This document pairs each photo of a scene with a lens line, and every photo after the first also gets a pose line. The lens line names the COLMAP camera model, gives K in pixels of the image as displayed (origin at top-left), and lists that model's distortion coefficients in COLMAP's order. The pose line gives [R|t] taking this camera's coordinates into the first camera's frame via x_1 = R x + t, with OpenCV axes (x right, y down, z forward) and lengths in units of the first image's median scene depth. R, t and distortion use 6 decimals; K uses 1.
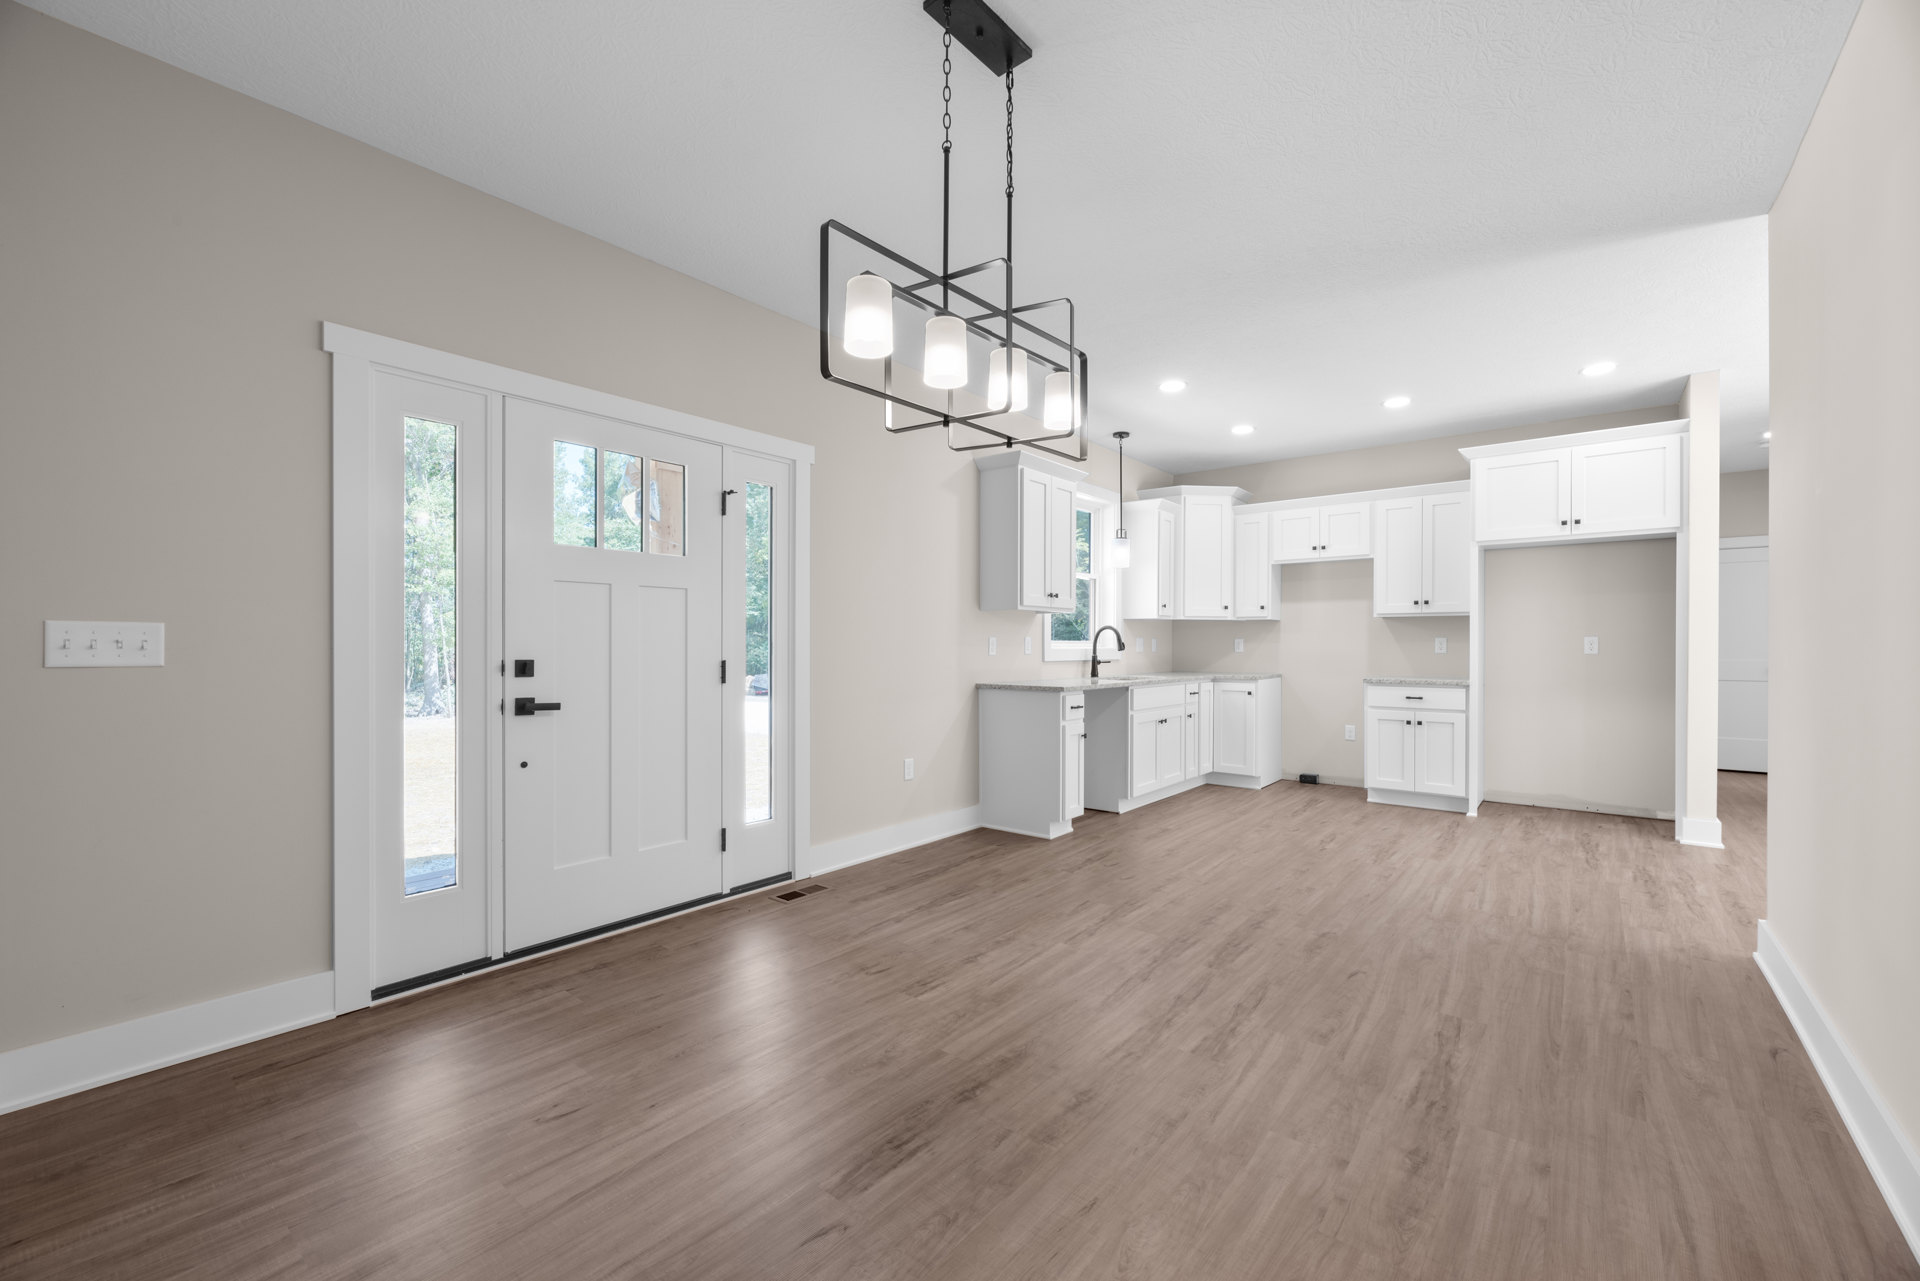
lens RADIAL K [[778.4, 0, 958.4], [0, 778.4, 653.2], [0, 0, 1]] dist [-0.000281, 0.000039]
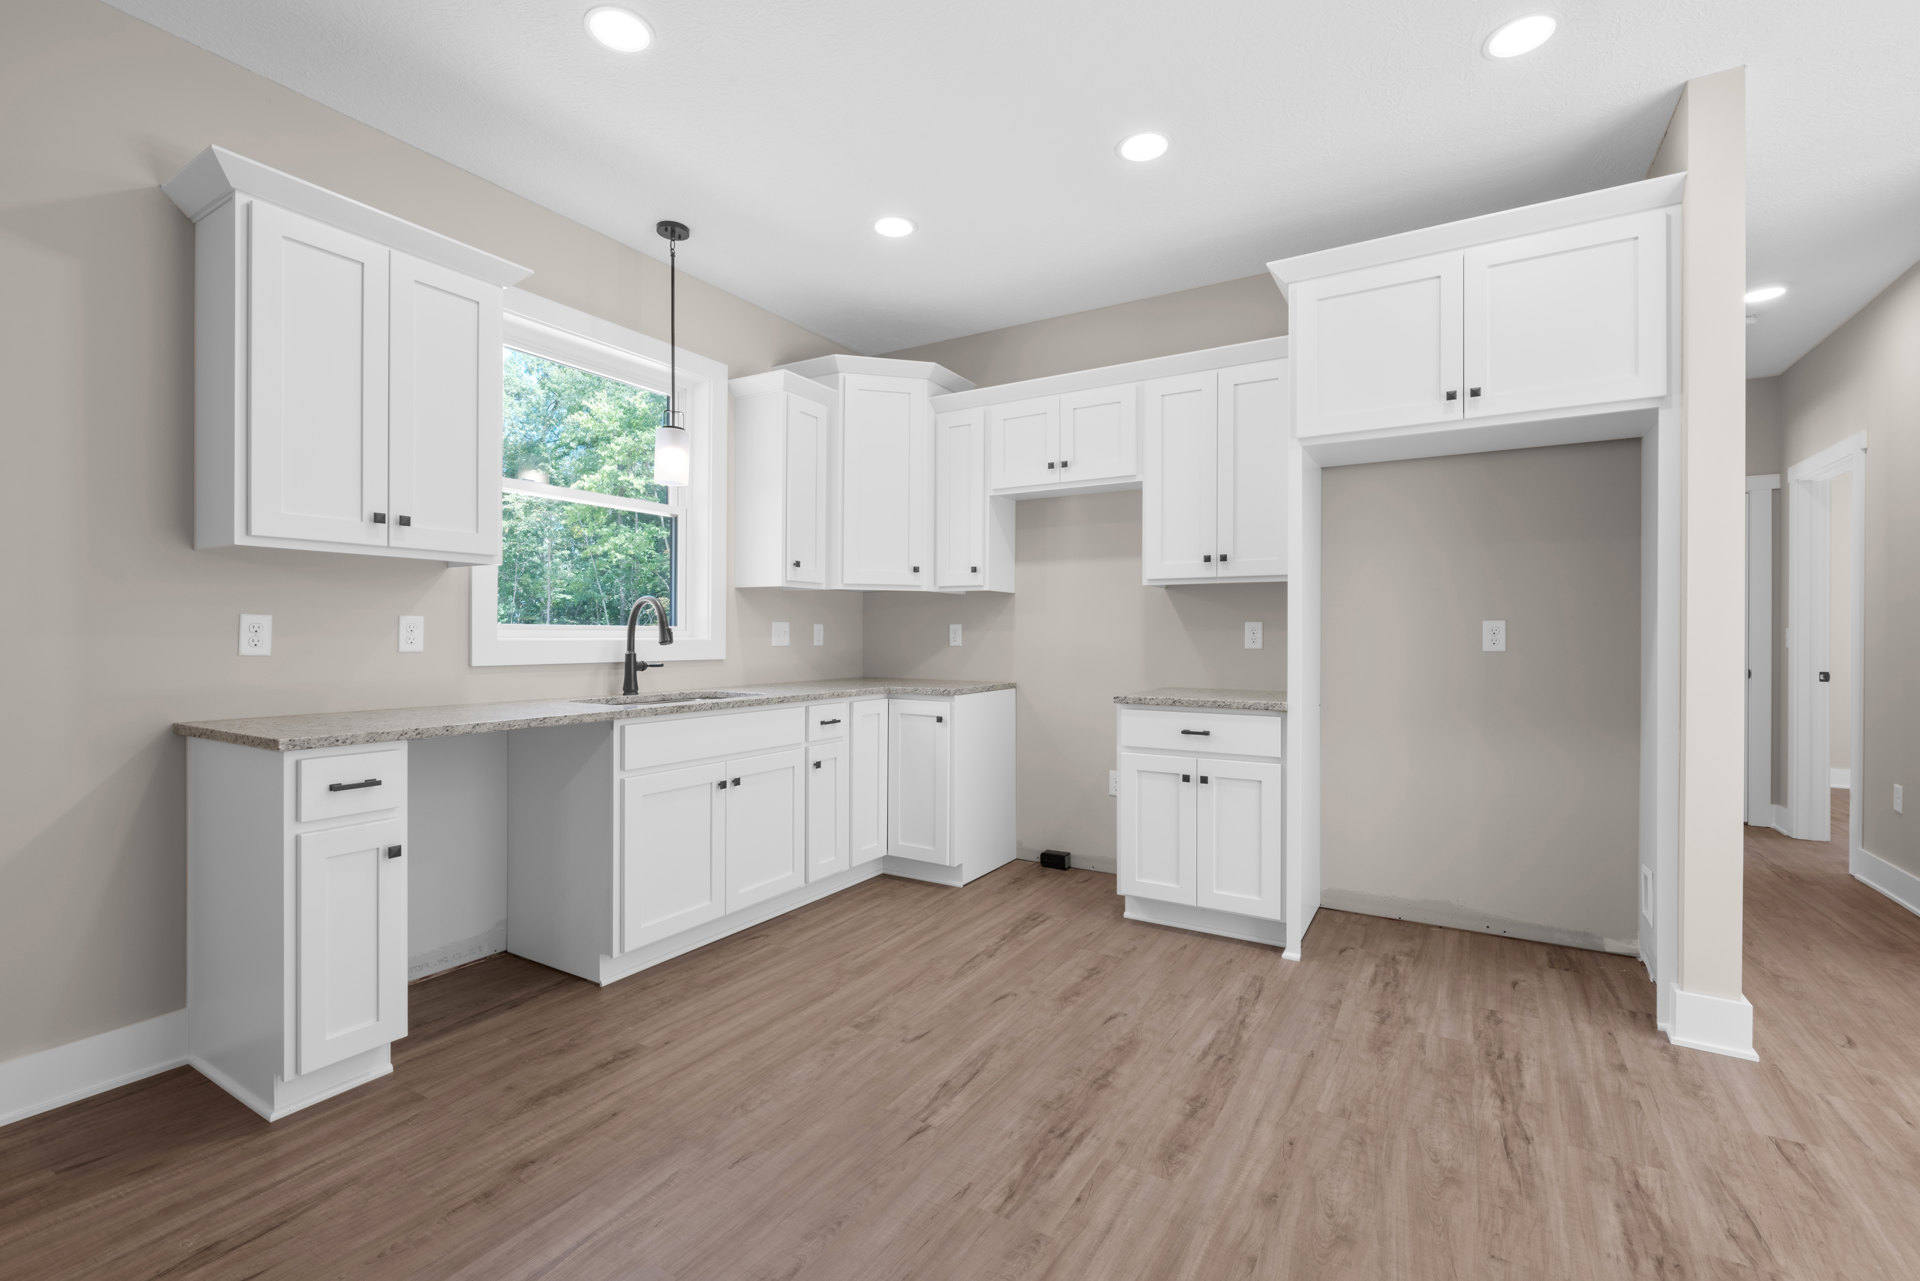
lens RADIAL K [[820.8, 0, 960.0], [0, 820.8, 640.5], [0, 0, 1]] dist [-0.002265, -0.000207]
pose [[0.991512, 0.000882, 0.130012, 0.346166], [-0.000532, 0.999996, -0.002727, -0.004671], [-0.130014, 0.002634, 0.991509, 0.452920]]
